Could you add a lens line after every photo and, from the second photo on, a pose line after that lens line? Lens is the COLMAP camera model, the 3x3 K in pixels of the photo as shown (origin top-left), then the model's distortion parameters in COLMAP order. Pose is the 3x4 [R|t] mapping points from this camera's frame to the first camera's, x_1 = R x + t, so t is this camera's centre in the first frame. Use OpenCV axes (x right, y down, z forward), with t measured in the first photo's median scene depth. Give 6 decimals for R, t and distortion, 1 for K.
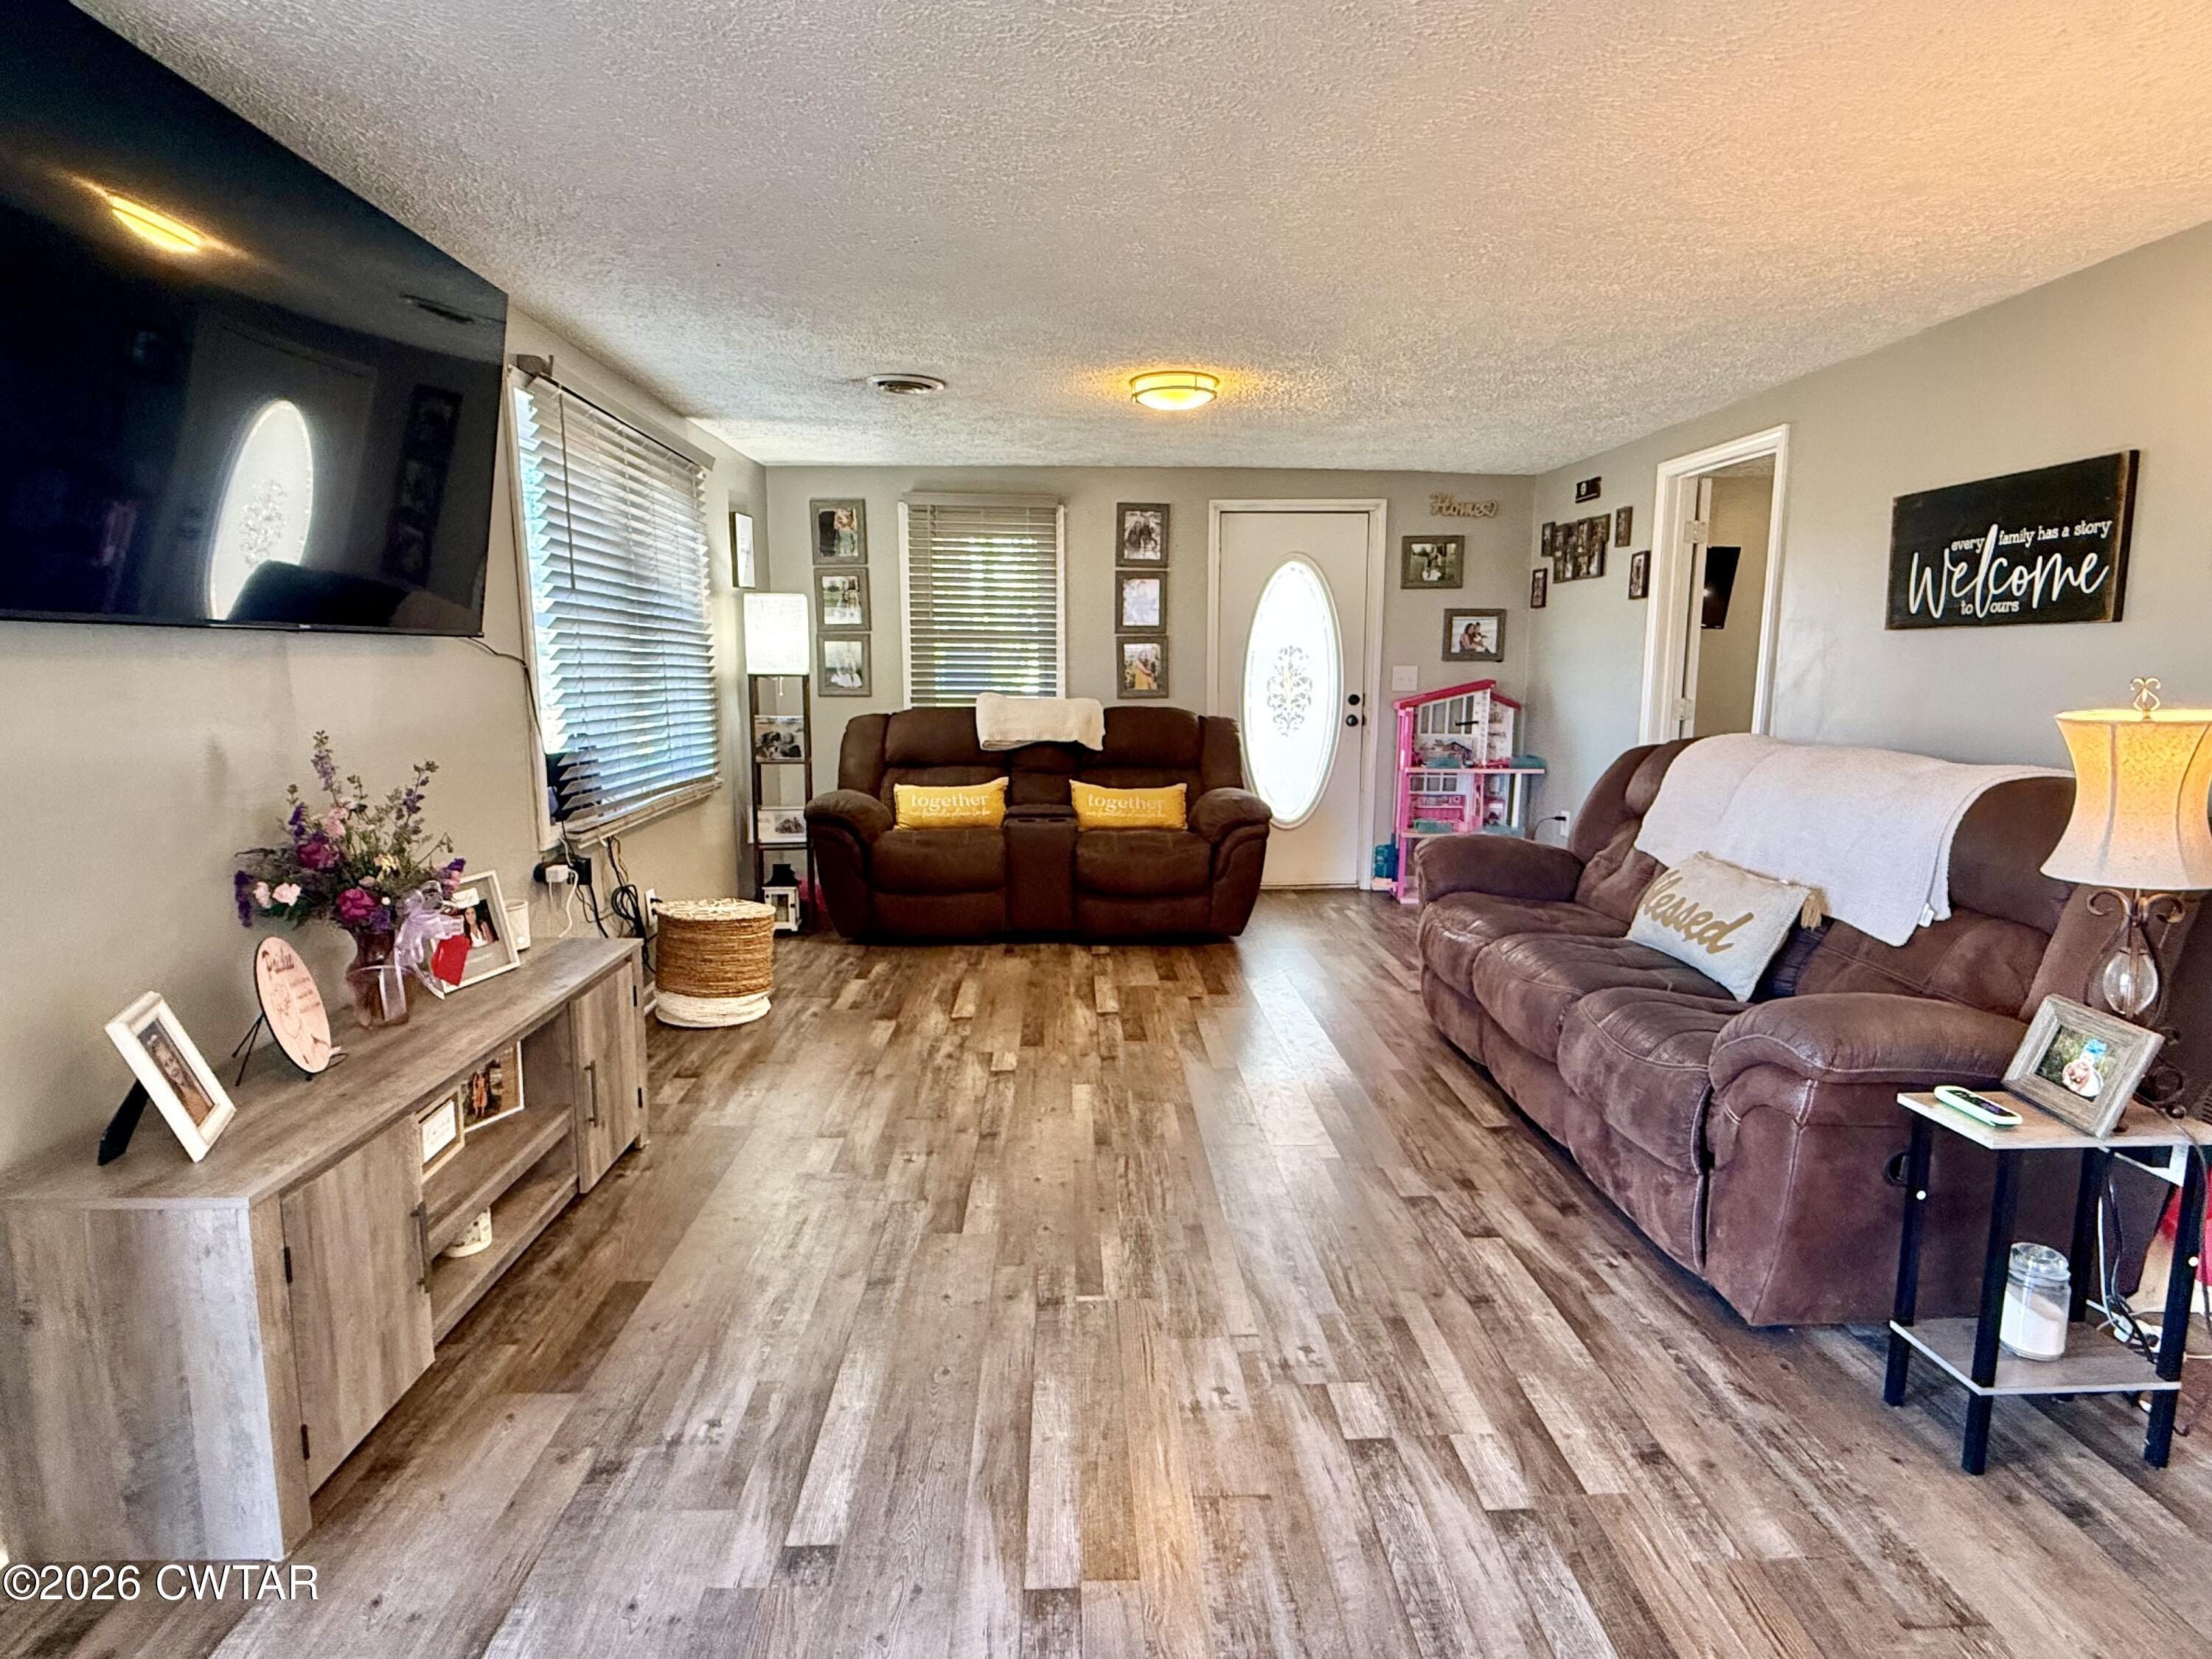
lens RADIAL K [[1179.6, 0, 1106.0], [0, 1179.6, 829.5], [0, 0, 1]] dist [0.001594, -0.000107]
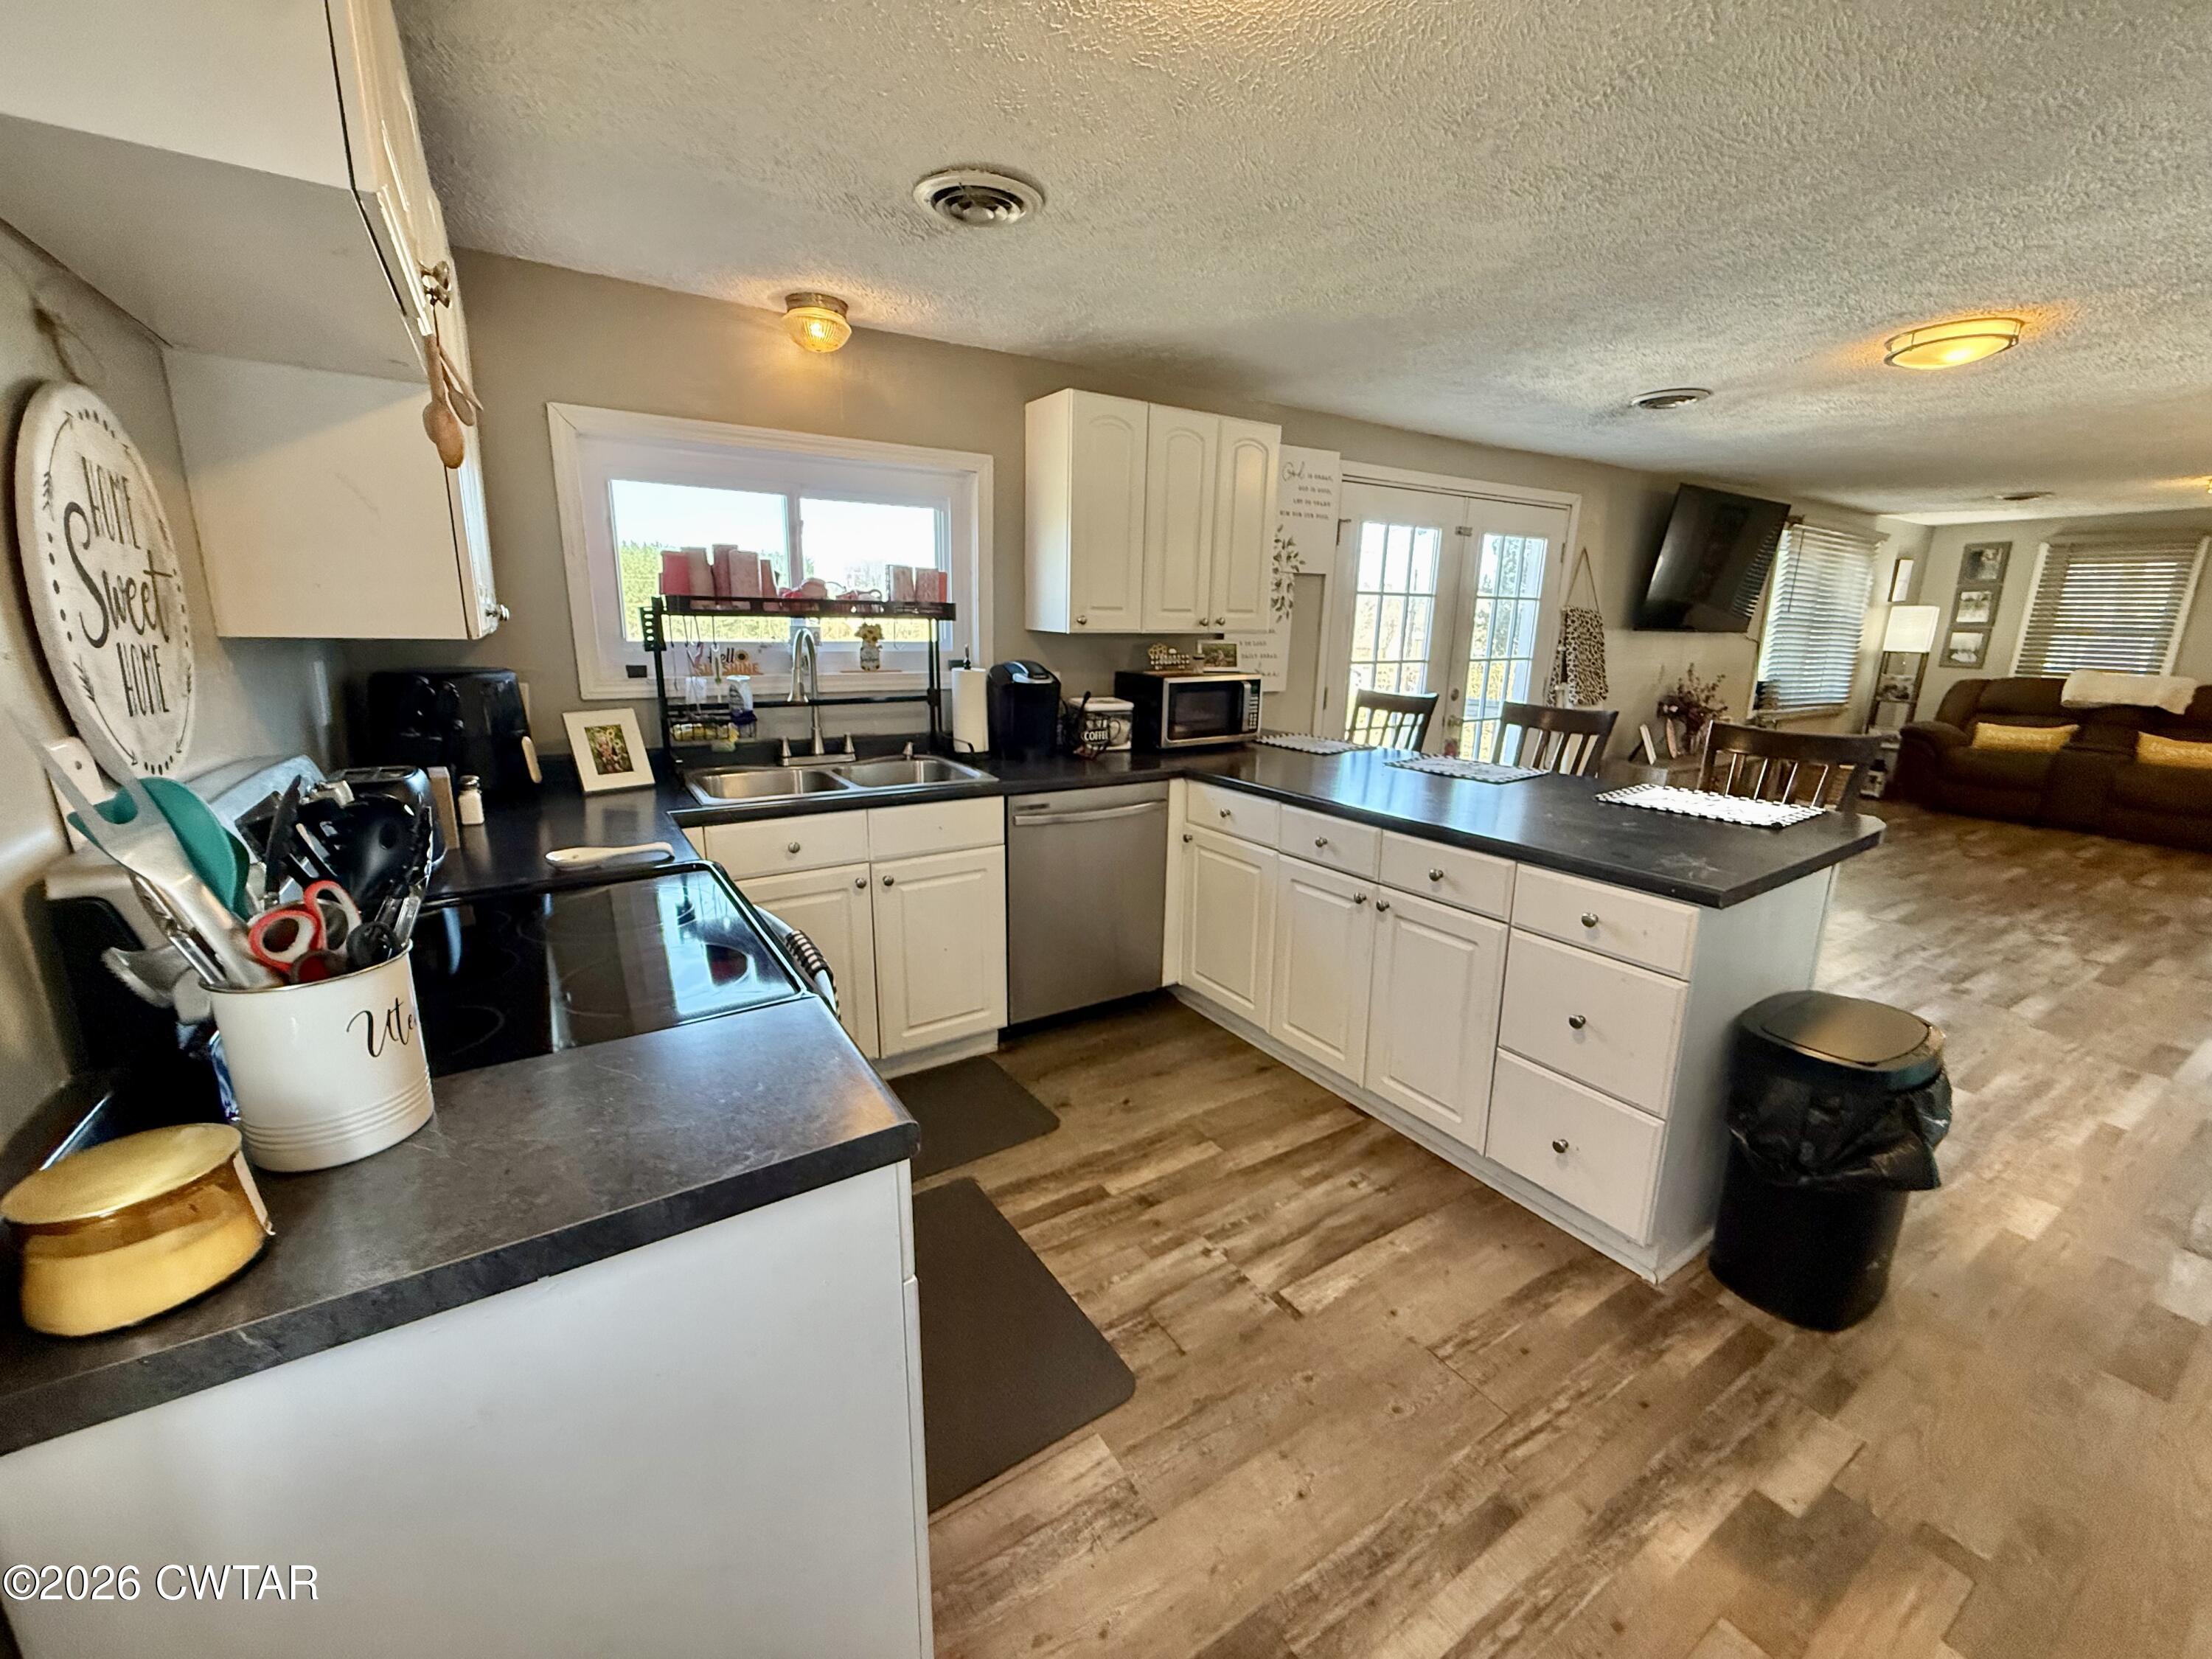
lens RADIAL K [[879.6, 0, 1103.1], [0, 879.6, 826.3], [0, 0, 1]] dist [0.000091, -0.000028]
pose [[0.498980, 0.203926, -0.842278, 0.290106], [-0.142104, 0.978017, 0.152605, 0.095238], [0.854883, 0.043544, 0.516990, -0.708944]]
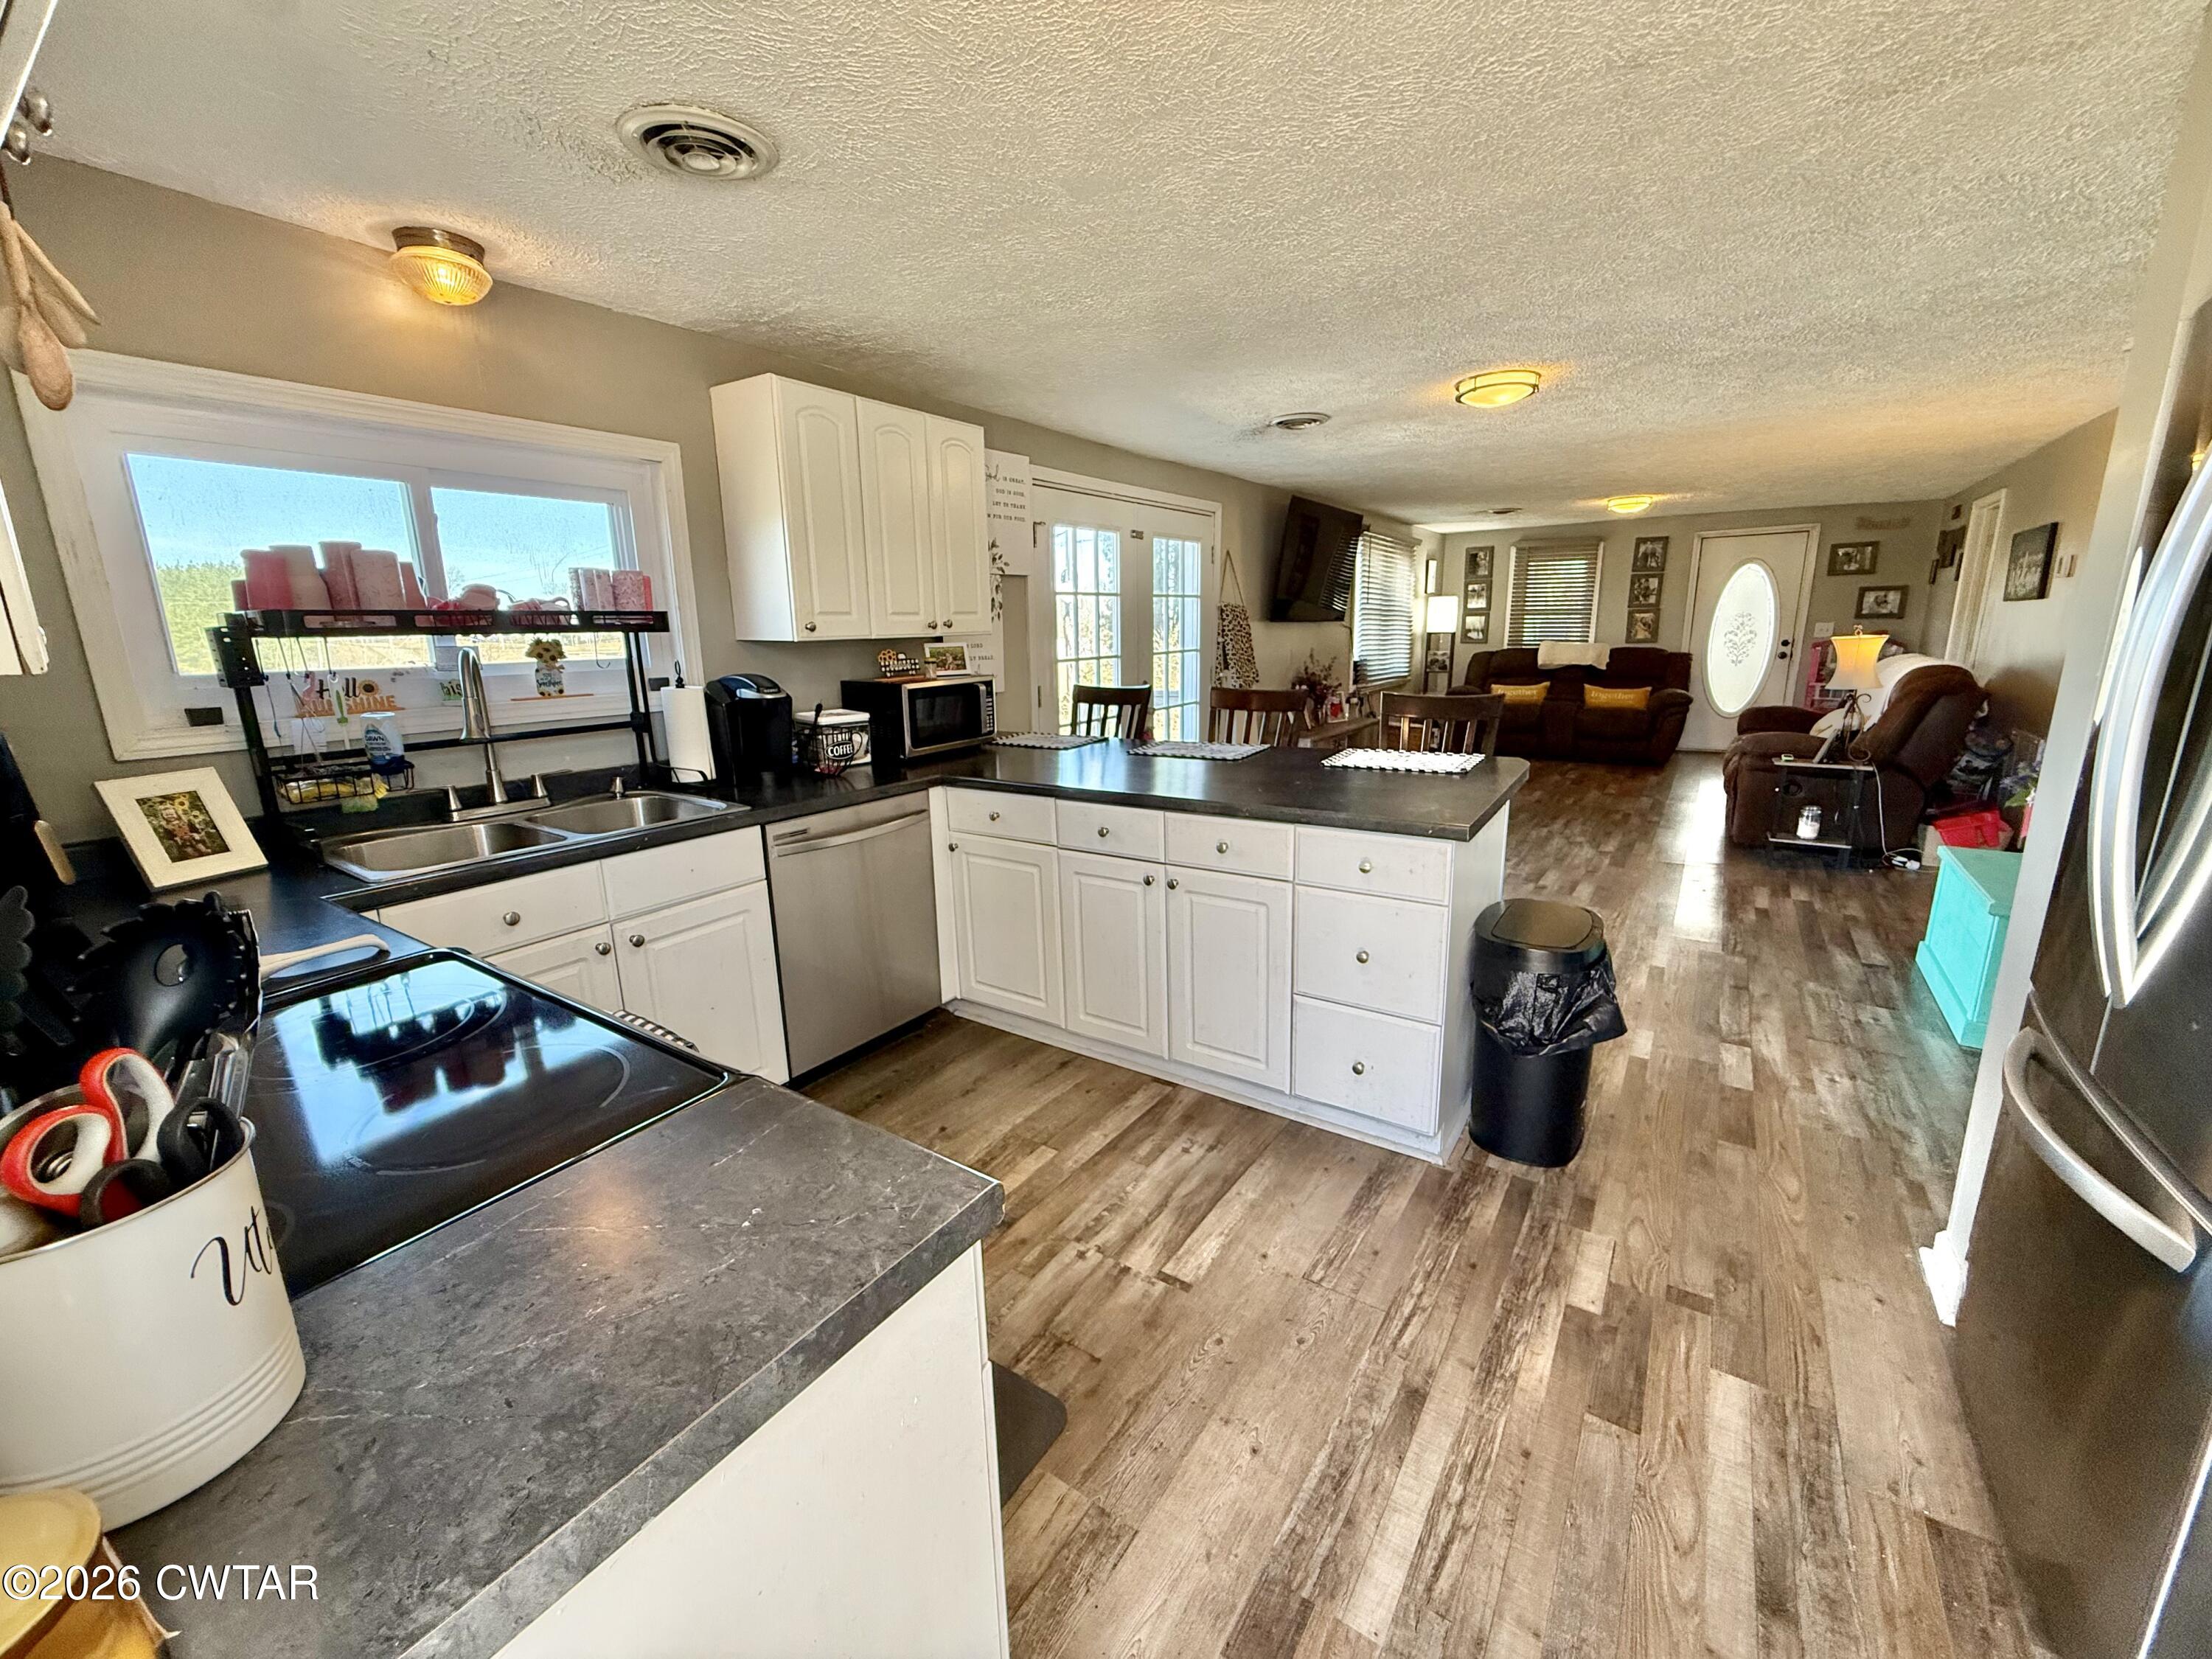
lens RADIAL K [[879.6, 0, 1103.1], [0, 879.6, 826.3], [0, 0, 1]] dist [0.000091, -0.000028]
pose [[0.799860, 0.115489, -0.588970, 0.239783], [-0.066921, 0.992354, 0.103704, 0.105168], [0.596444, -0.043534, 0.801473, -0.751557]]
